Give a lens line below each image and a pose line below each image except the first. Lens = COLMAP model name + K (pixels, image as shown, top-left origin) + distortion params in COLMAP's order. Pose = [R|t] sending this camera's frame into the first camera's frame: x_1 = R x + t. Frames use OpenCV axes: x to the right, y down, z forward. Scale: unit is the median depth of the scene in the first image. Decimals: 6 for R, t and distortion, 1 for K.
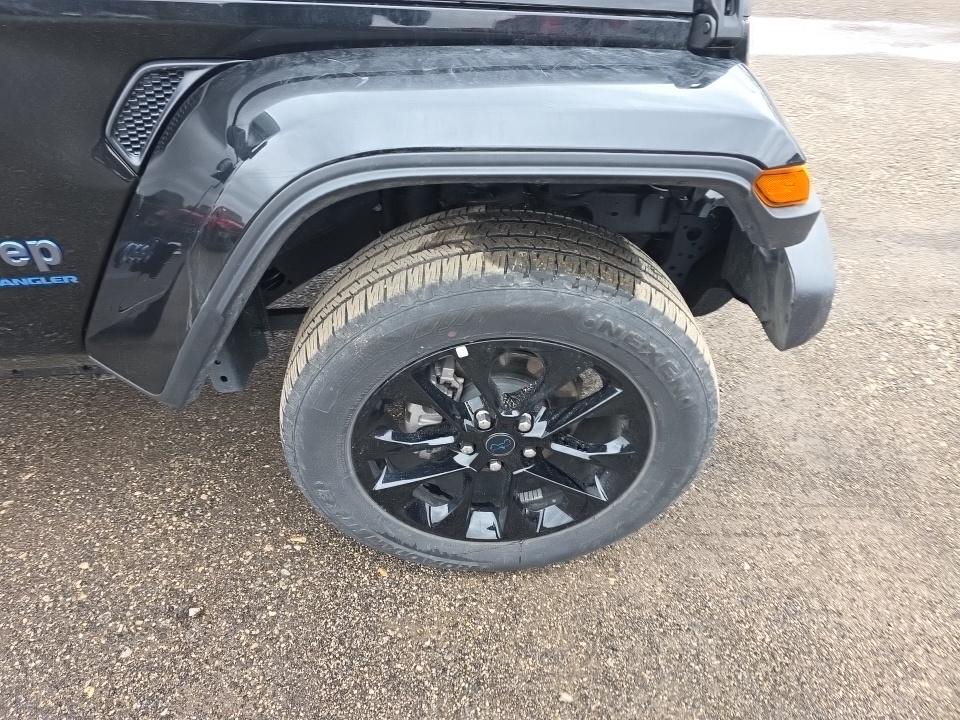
lens RADIAL K [[634.3, 0, 481.3], [0, 634.3, 365.1], [0, 0, 1]] dist [0.113541, -0.110862]
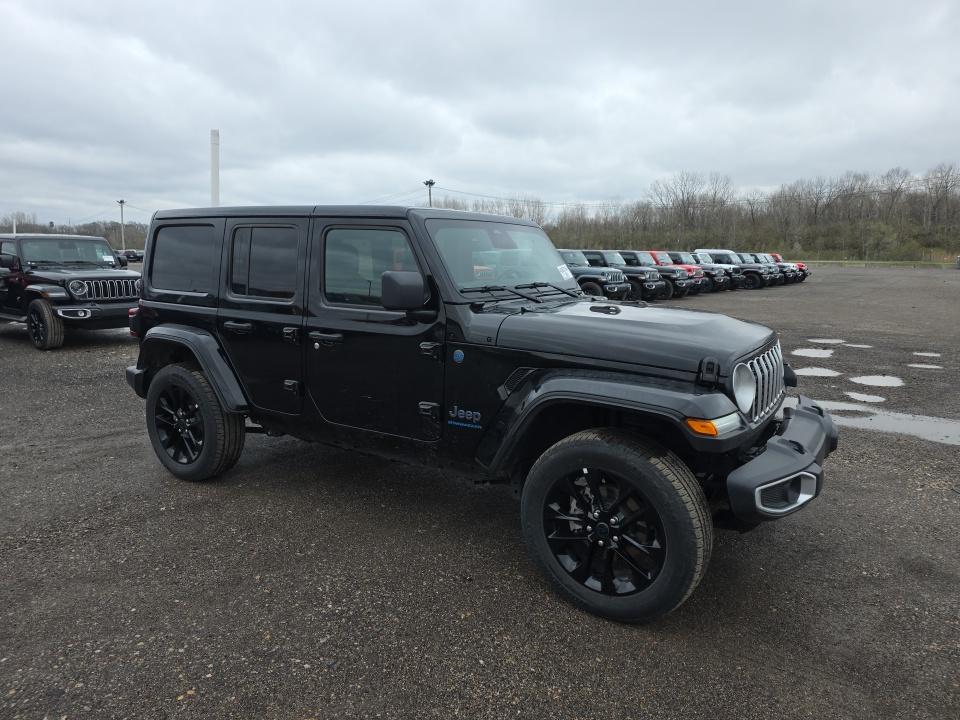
lens RADIAL K [[634.3, 0, 481.3], [0, 634.3, 365.1], [0, 0, 1]] dist [0.113541, -0.110862]
pose [[0.799308, 0.089913, -0.594157, 1.069155], [-0.376259, 0.845819, -0.378178, 0.712206], [0.468547, 0.525838, 0.709900, -1.210635]]
